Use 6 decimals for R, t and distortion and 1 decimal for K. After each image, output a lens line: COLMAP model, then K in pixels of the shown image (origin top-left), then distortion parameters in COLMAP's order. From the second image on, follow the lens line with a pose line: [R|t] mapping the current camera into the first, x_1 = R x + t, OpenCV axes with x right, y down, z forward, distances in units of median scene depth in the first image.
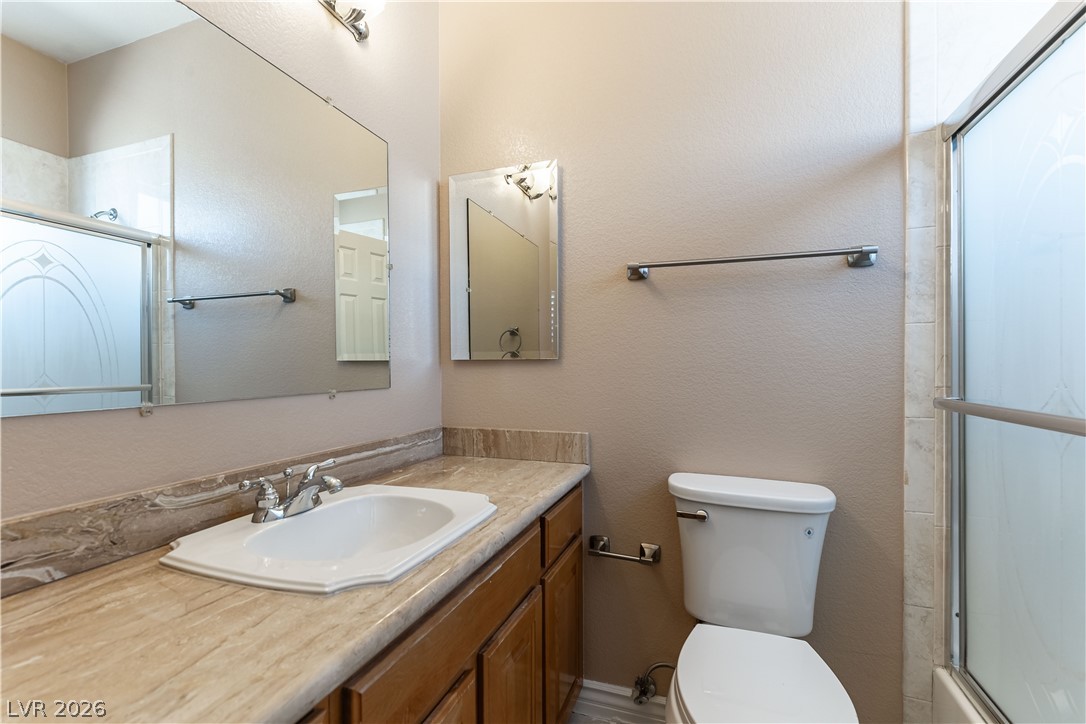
lens RADIAL K [[481.0, 0, 542.9], [0, 481.0, 364.6], [0, 0, 1]] dist [0.008767, -0.001760]
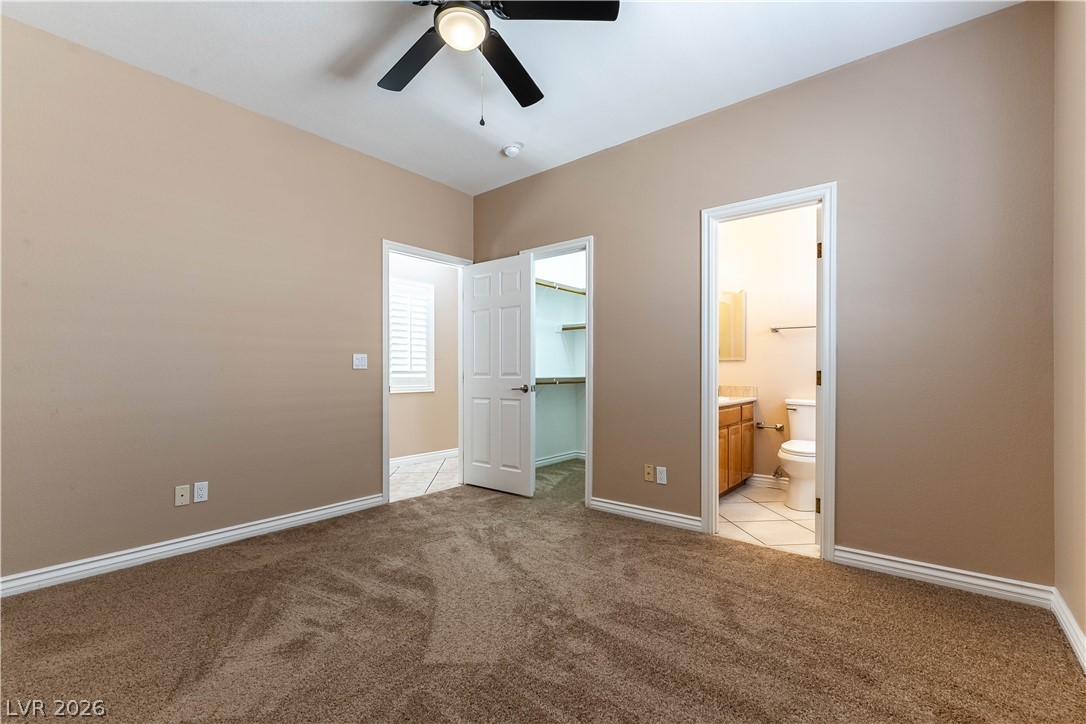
lens RADIAL K [[481.0, 0, 542.6], [0, 481.0, 363.2], [0, 0, 1]] dist [0.008767, -0.001760]
pose [[0.948504, 0.003276, -0.316750, -0.207565], [-0.006717, 0.999930, -0.009771, 0.046393], [0.316695, 0.011396, 0.948459, -2.178308]]
